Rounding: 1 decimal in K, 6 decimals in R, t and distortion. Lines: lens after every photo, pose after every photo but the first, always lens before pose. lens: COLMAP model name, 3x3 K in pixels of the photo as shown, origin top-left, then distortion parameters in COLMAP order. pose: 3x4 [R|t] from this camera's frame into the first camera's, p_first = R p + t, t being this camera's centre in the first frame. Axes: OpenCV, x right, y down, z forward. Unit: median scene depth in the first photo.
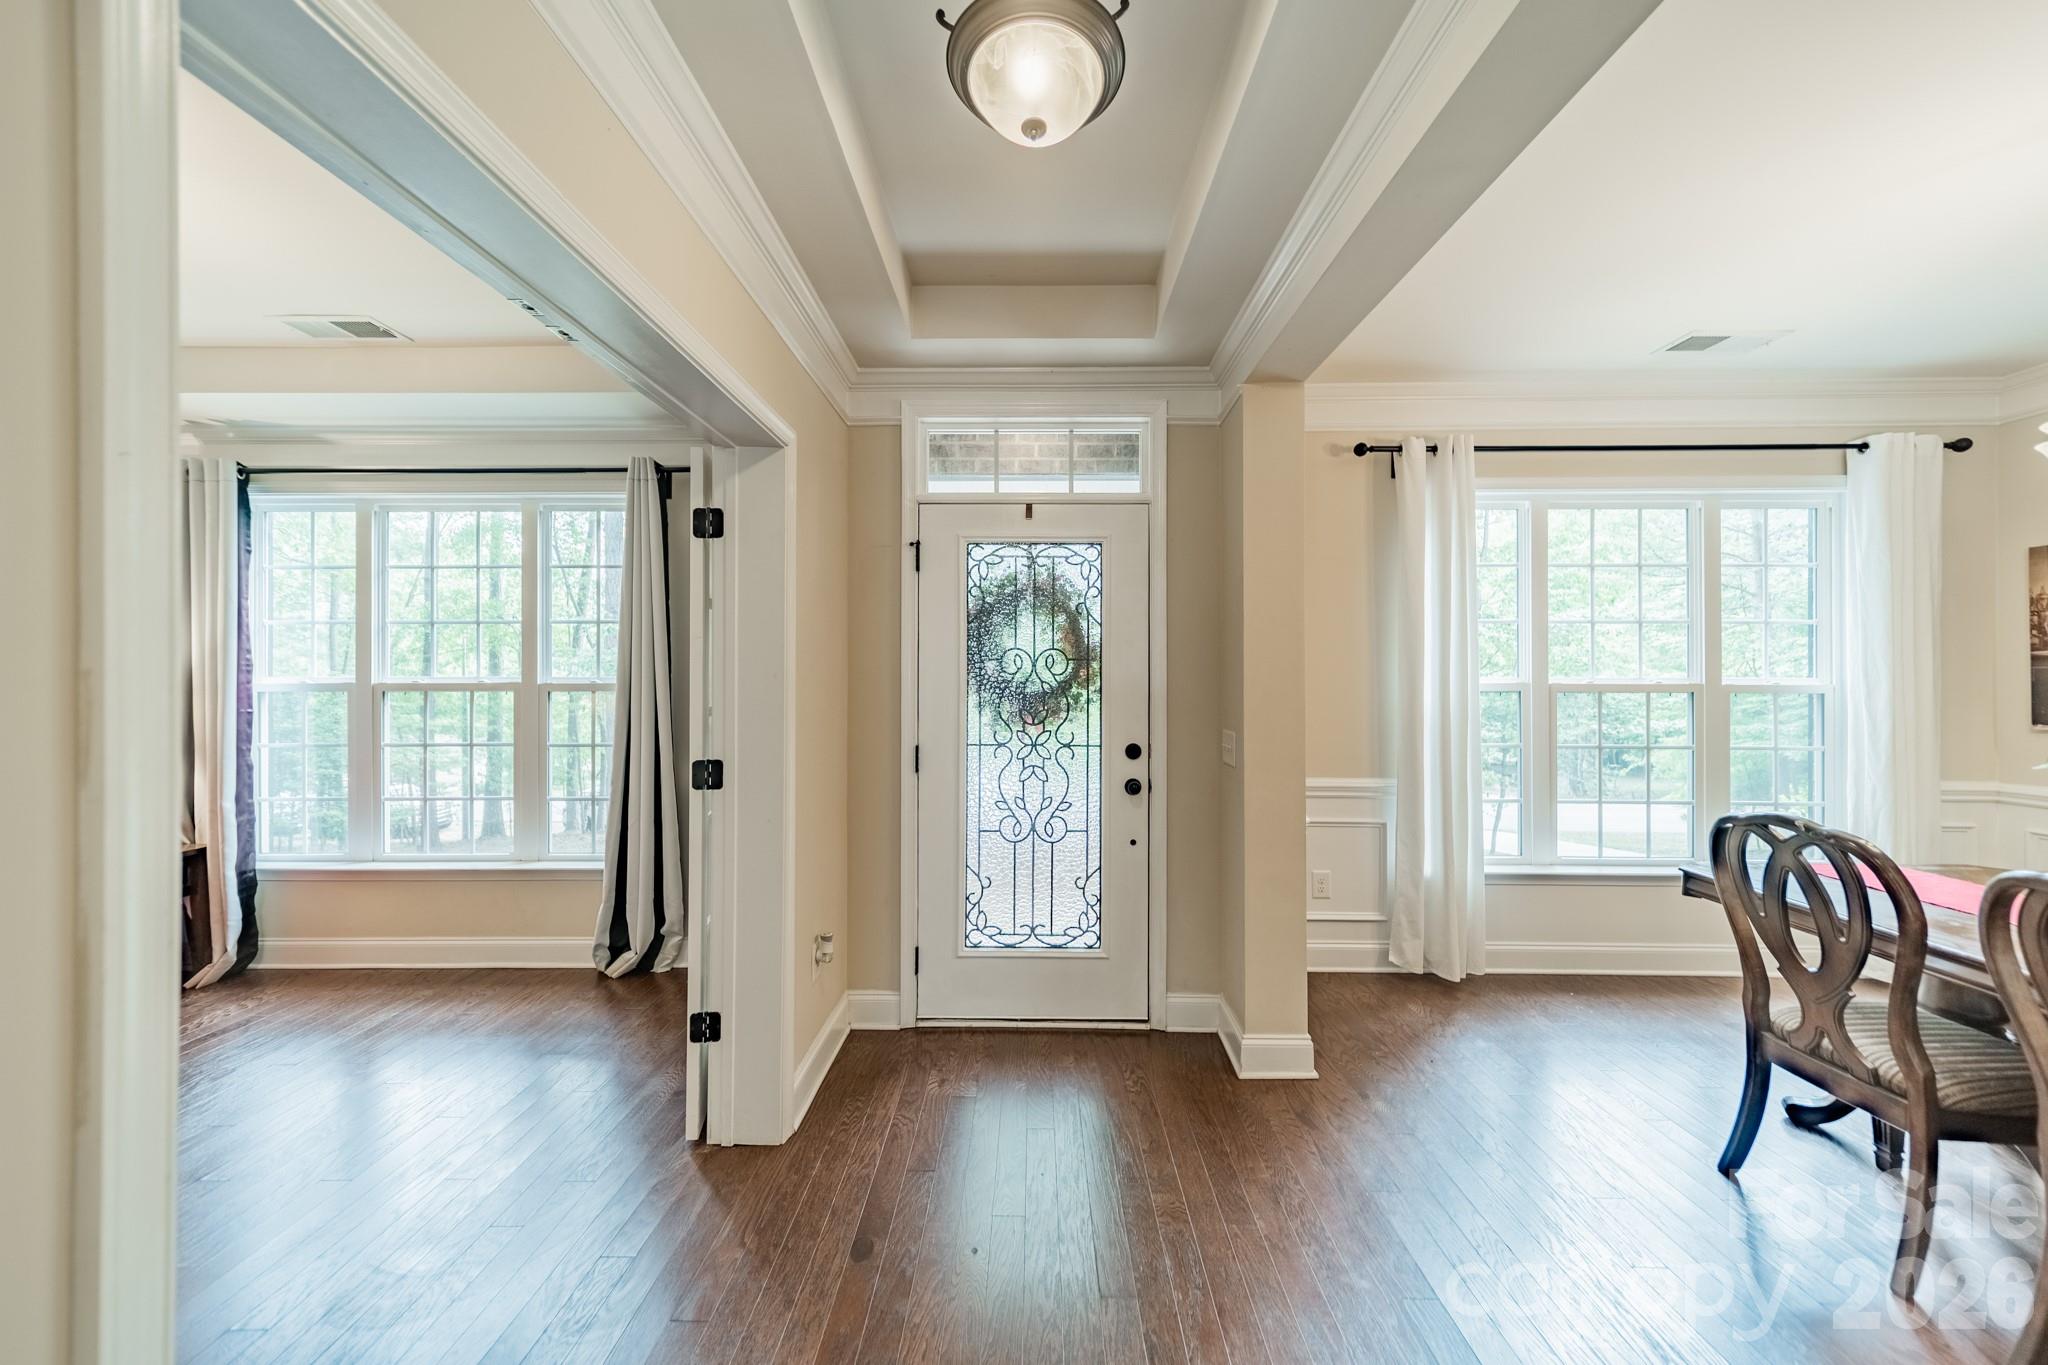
lens RADIAL K [[735.2, 0, 1023.6], [0, 735.2, 677.2], [0, 0, 1]] dist [0.007311, 0.000197]
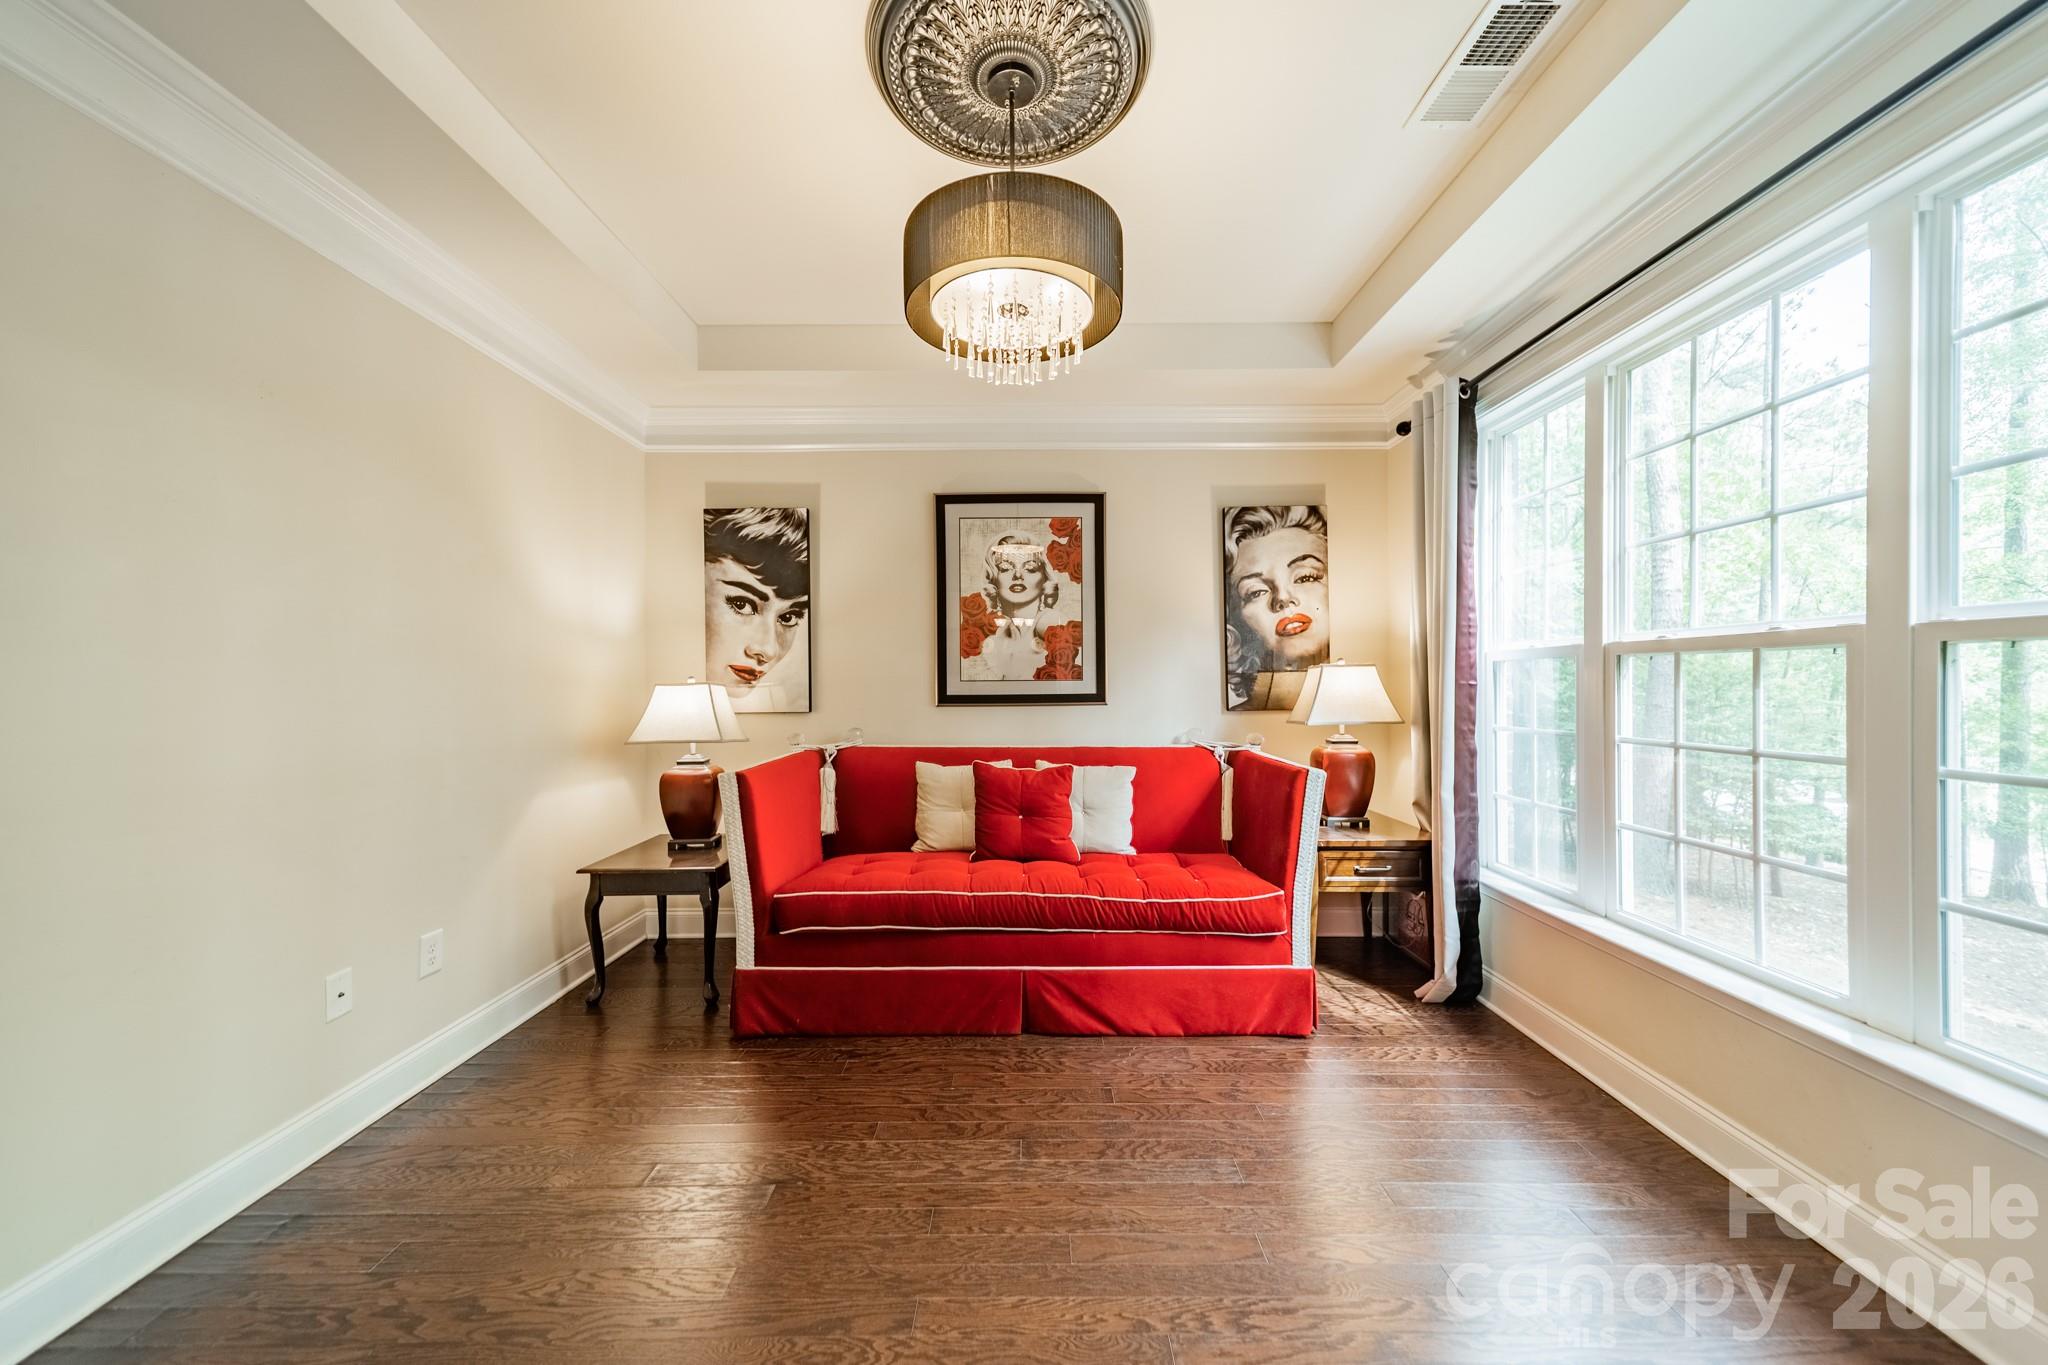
lens RADIAL K [[735.2, 0, 1027.9], [0, 735.2, 679.5], [0, 0, 1]] dist [0.007311, 0.000197]
pose [[0.011370, 0.000124, -0.999935, -0.237132], [0.000304, 1.000000, 0.000128, 0.039471], [0.999935, -0.000306, 0.011370, 0.485674]]
